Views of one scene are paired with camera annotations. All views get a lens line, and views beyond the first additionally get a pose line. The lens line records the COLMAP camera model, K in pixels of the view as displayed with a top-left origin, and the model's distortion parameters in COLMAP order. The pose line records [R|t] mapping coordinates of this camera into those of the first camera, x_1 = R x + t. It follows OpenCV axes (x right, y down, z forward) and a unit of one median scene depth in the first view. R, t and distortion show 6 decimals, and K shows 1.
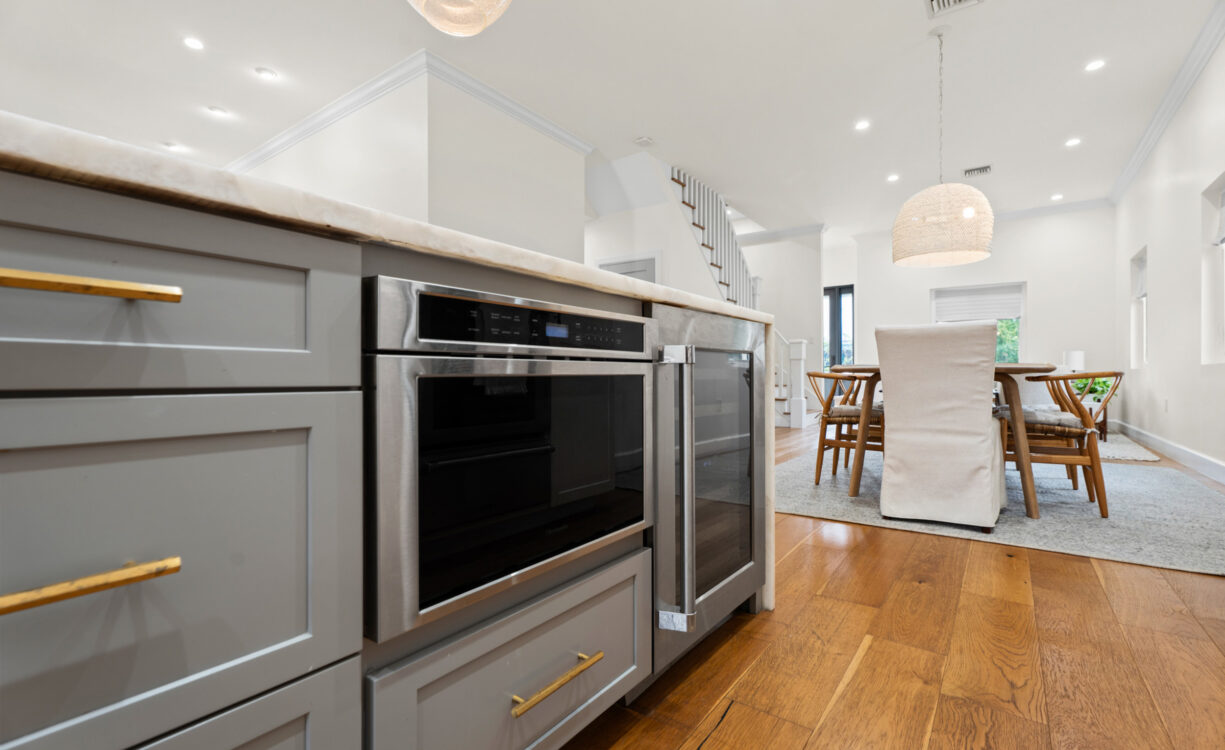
lens RADIAL K [[542.9, 0, 609.4], [0, 542.9, 373.5], [0, 0, 1]] dist [0.000994, -0.000597]
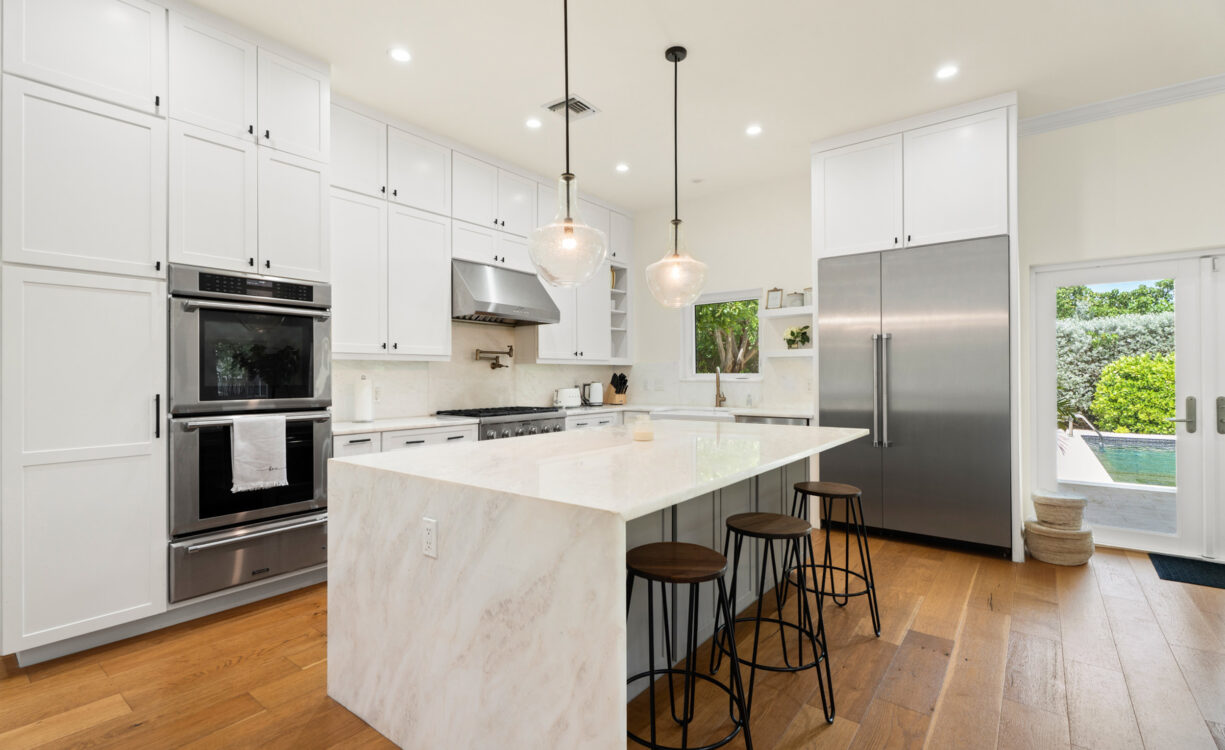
lens RADIAL K [[551.9, 0, 608.0], [0, 551.9, 374.7], [0, 0, 1]] dist [-0.000872, -0.000286]
pose [[-0.999529, 0.003683, 0.030451, -0.208974], [0.003344, 0.999932, -0.011155, -0.157316], [-0.030490, -0.011048, -0.999474, 1.239732]]
